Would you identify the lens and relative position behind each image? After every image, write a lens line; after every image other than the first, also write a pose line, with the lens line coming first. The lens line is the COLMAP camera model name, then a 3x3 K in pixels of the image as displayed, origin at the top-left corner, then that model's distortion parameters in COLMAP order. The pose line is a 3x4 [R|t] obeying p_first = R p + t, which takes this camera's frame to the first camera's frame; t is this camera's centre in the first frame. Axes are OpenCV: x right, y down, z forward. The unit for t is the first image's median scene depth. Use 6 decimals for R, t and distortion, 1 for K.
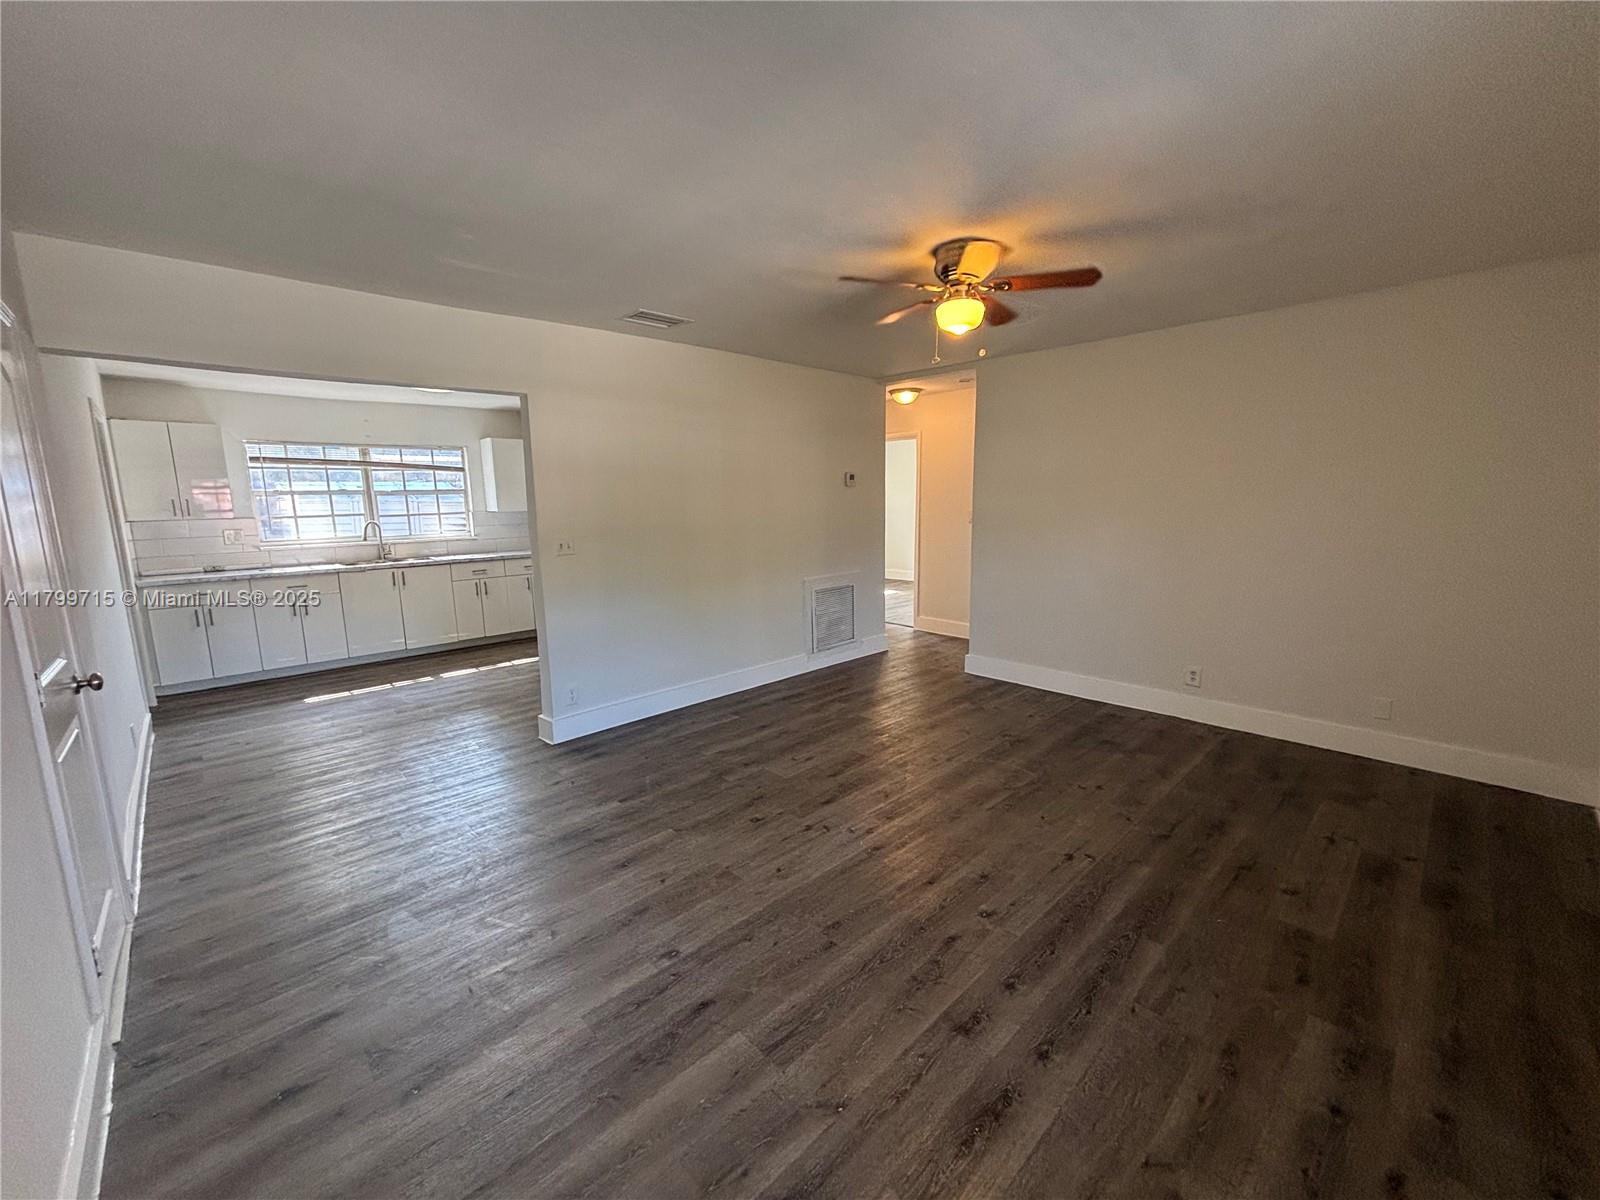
lens RADIAL K [[642.7, 0, 799.0], [0, 642.7, 600.4], [0, 0, 1]] dist [0.015074, -0.005467]
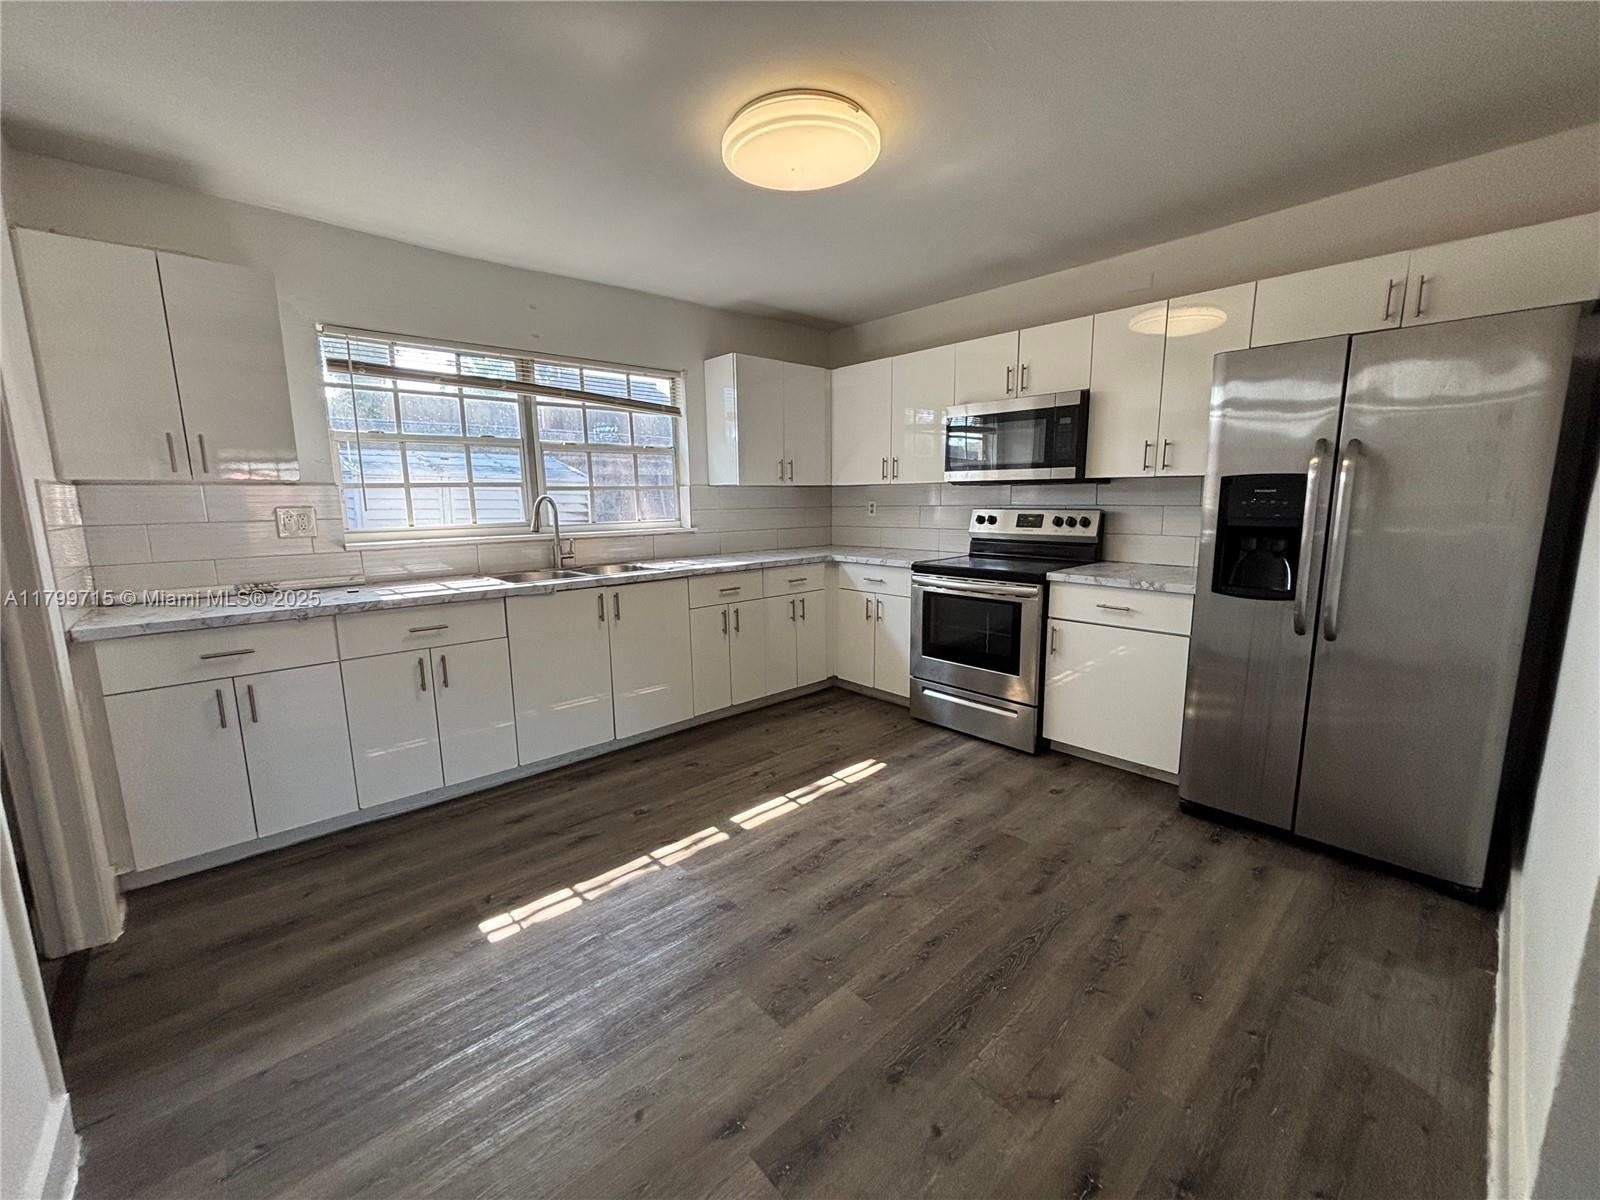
lens RADIAL K [[645.3, 0, 800.0], [0, 645.3, 600.0], [0, 0, 1]] dist [0.002418, 0.000783]
pose [[0.999773, 0.010800, -0.018392, -0.502970], [-0.010763, 0.999940, 0.002078, -0.046006], [0.018414, -0.001879, 0.999829, 0.541237]]
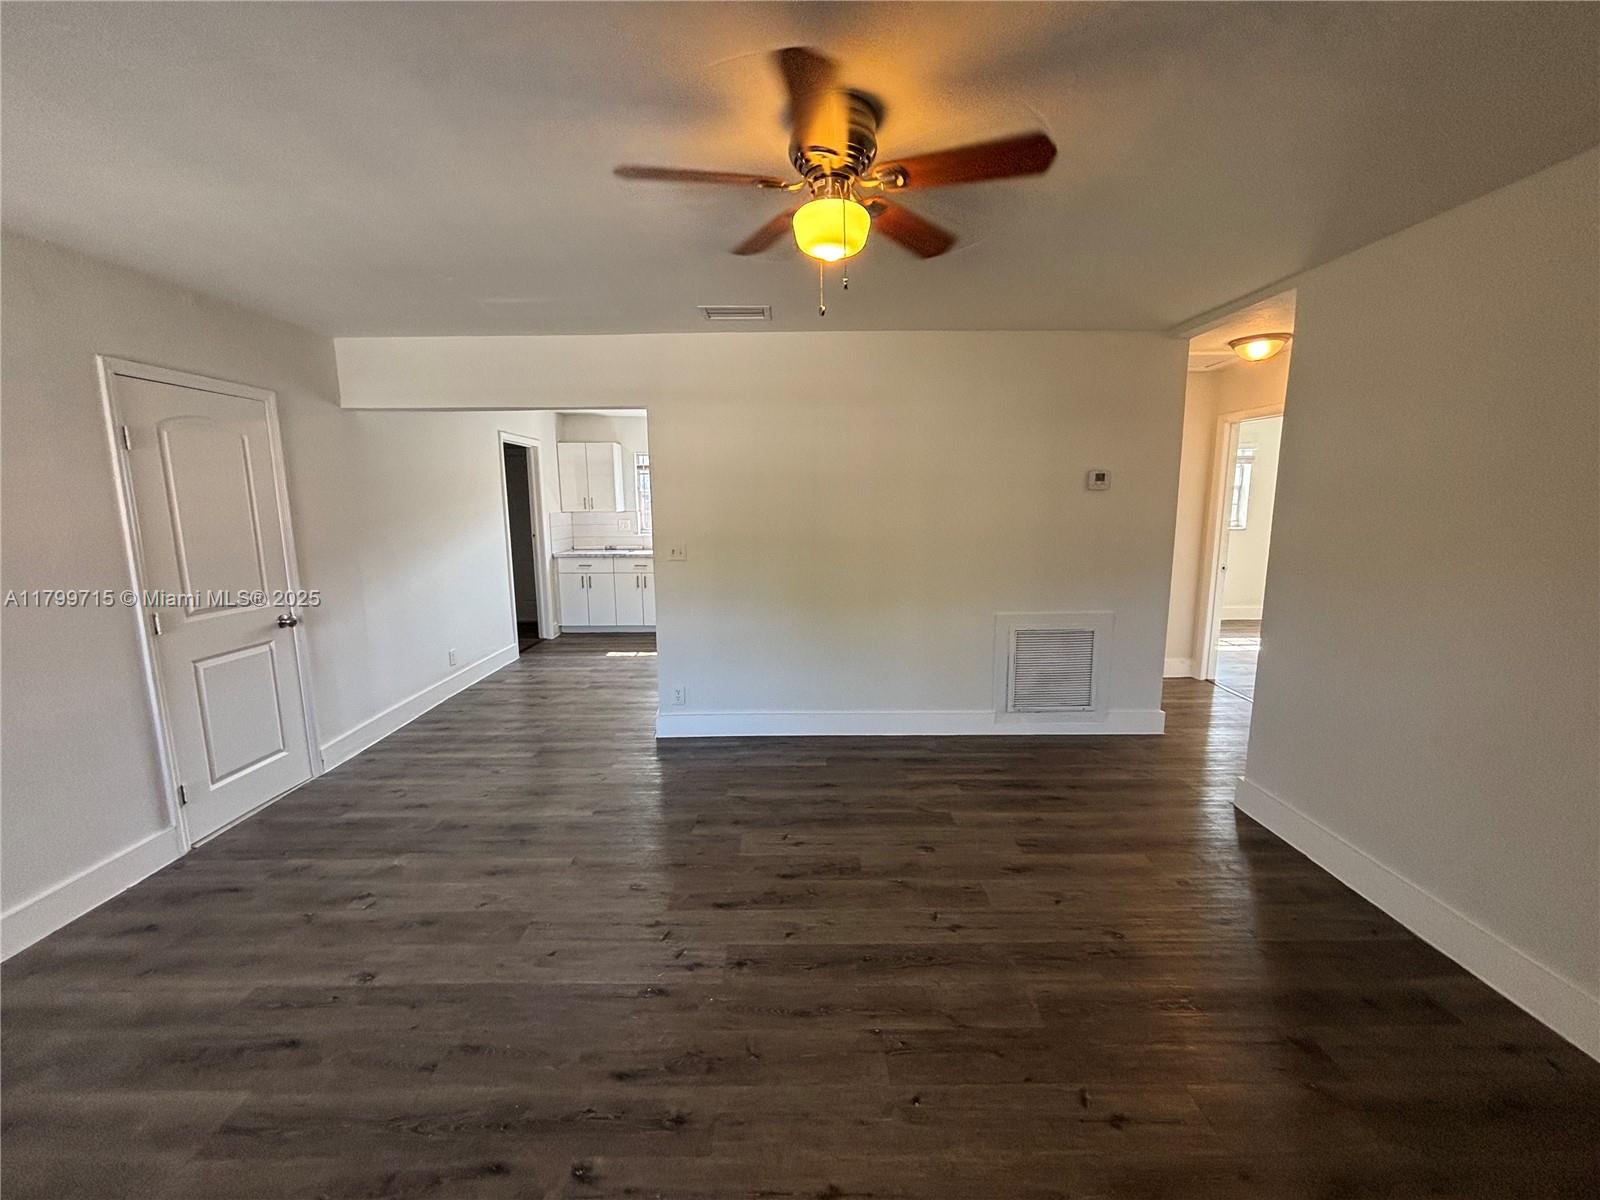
lens RADIAL K [[645.3, 0, 800.0], [0, 645.3, 600.0], [0, 0, 1]] dist [0.002418, 0.000783]
pose [[0.723700, 0.123201, -0.679029, 0.344880], [-0.116956, 0.991598, 0.055263, -0.061957], [0.680132, 0.039423, 0.732029, 0.273898]]
